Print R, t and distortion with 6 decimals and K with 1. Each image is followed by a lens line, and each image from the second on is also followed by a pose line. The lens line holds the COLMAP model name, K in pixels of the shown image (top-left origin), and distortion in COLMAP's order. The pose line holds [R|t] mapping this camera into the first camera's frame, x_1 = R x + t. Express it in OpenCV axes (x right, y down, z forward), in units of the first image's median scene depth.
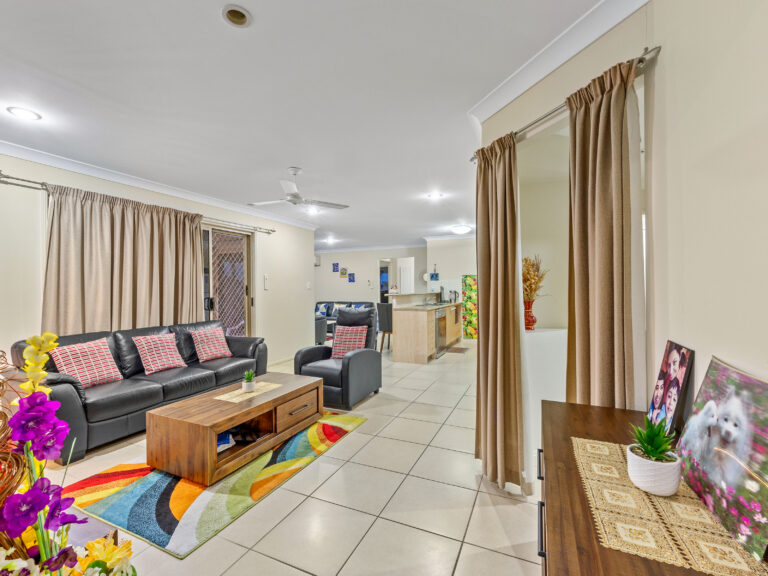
lens RADIAL K [[348.2, 0, 386.0], [0, 348.2, 288.8], [0, 0, 1]] dist [0.001316, 0.000494]
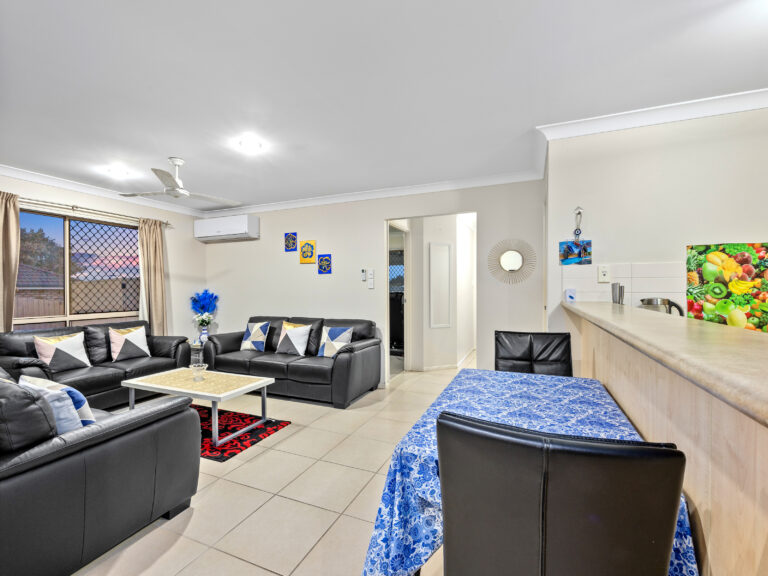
lens RADIAL K [[348.2, 0, 383.1], [0, 348.2, 289.5], [0, 0, 1]] dist [0.001316, 0.000494]
pose [[0.999928, 0.006744, 0.009920, -0.035910], [-0.006788, 0.999967, 0.004397, -0.002032], [-0.009890, -0.004464, 0.999941, 0.708961]]
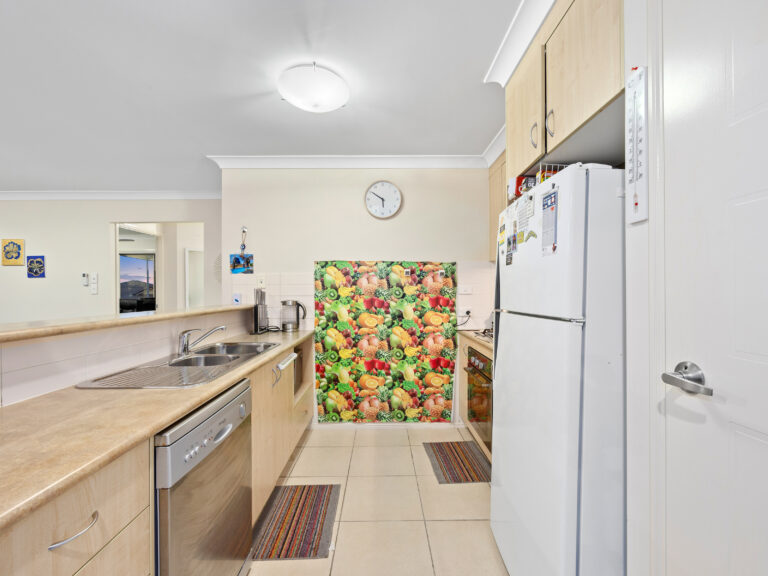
lens RADIAL K [[348.2, 0, 383.9], [0, 348.2, 290.1], [0, 0, 1]] dist [0.001316, 0.000494]
pose [[0.911298, 0.004322, 0.411725, 0.127716], [-0.001584, 0.999974, -0.006992, -0.003783], [-0.411745, 0.005720, 0.911281, 0.607604]]
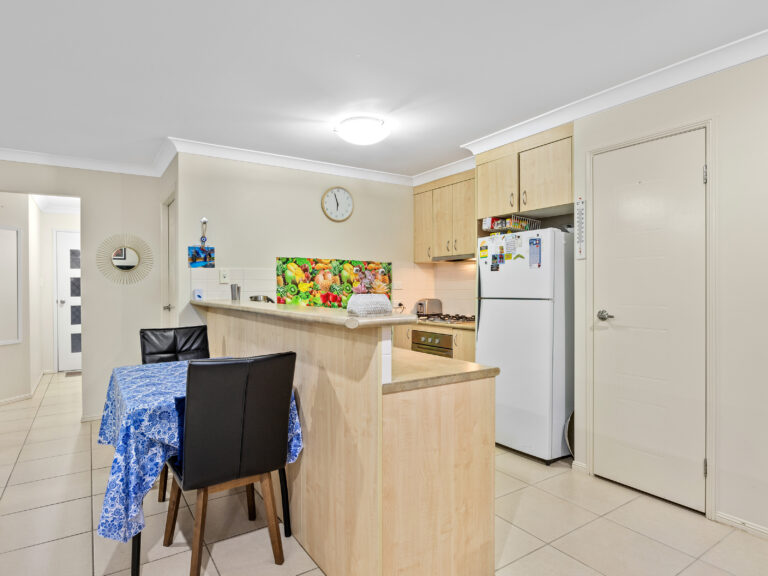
lens RADIAL K [[450.2, 0, 385.4], [0, 450.2, 284.7], [0, 0, 1]] dist [-0.003701, 0.002609]
pose [[0.540239, 0.010064, 0.841451, -0.147949], [0.000228, 0.999927, -0.012105, -0.001001], [-0.841511, 0.006731, 0.540197, 0.612036]]
